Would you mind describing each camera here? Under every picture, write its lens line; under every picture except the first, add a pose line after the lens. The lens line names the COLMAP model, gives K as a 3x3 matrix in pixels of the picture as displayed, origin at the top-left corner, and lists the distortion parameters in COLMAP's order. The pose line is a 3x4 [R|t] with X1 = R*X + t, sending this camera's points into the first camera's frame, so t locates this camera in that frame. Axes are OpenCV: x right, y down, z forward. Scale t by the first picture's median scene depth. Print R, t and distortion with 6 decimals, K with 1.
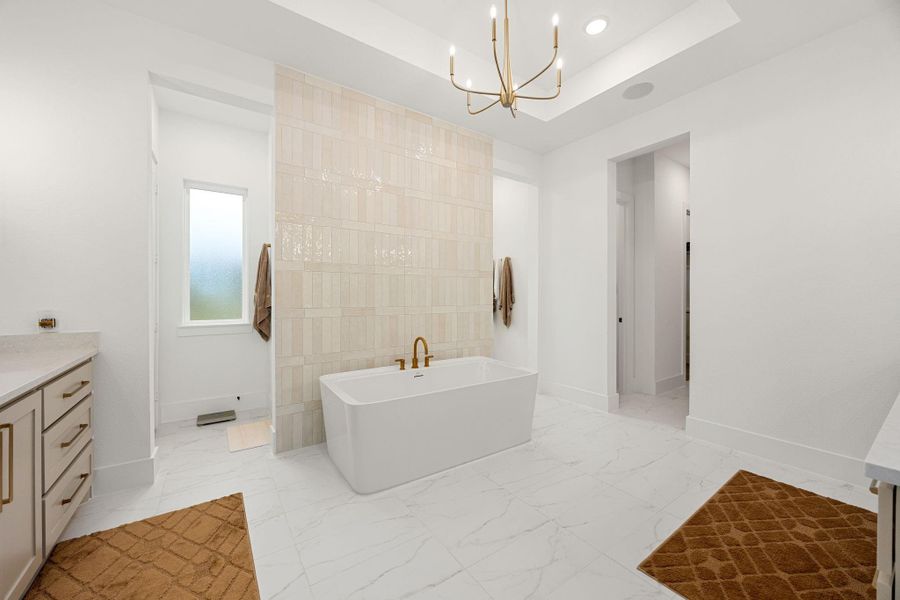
lens RADIAL K [[346.2, 0, 447.4], [0, 346.2, 296.4], [0, 0, 1]] dist [0.002052, -0.000085]
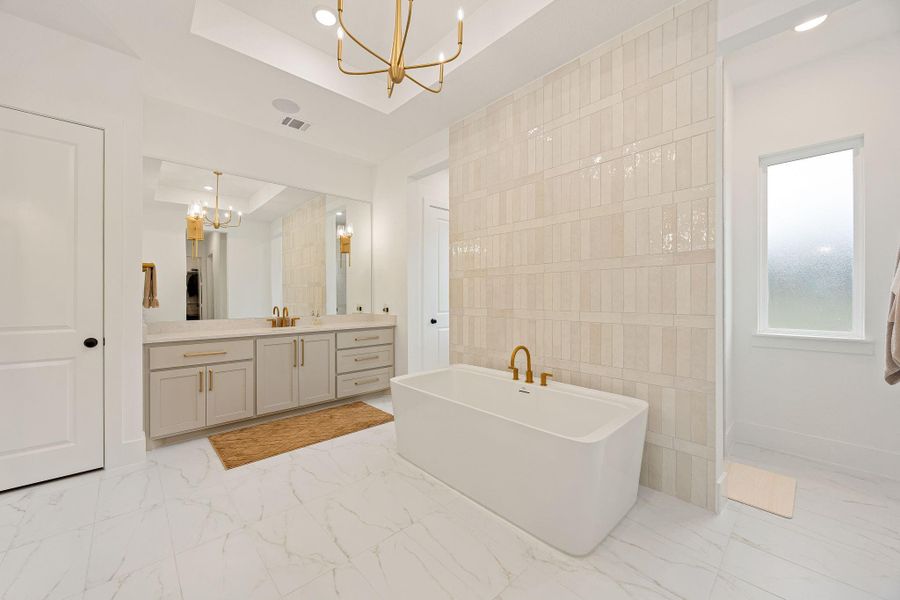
lens RADIAL K [[346.2, 0, 449.3], [0, 346.2, 301.3], [0, 0, 1]] dist [0.002052, -0.000085]
pose [[0.144672, 0.000273, -0.989480, 0.722710], [-0.014201, 0.999898, -0.001801, 0.013394], [0.989378, 0.014312, 0.144661, 0.689238]]
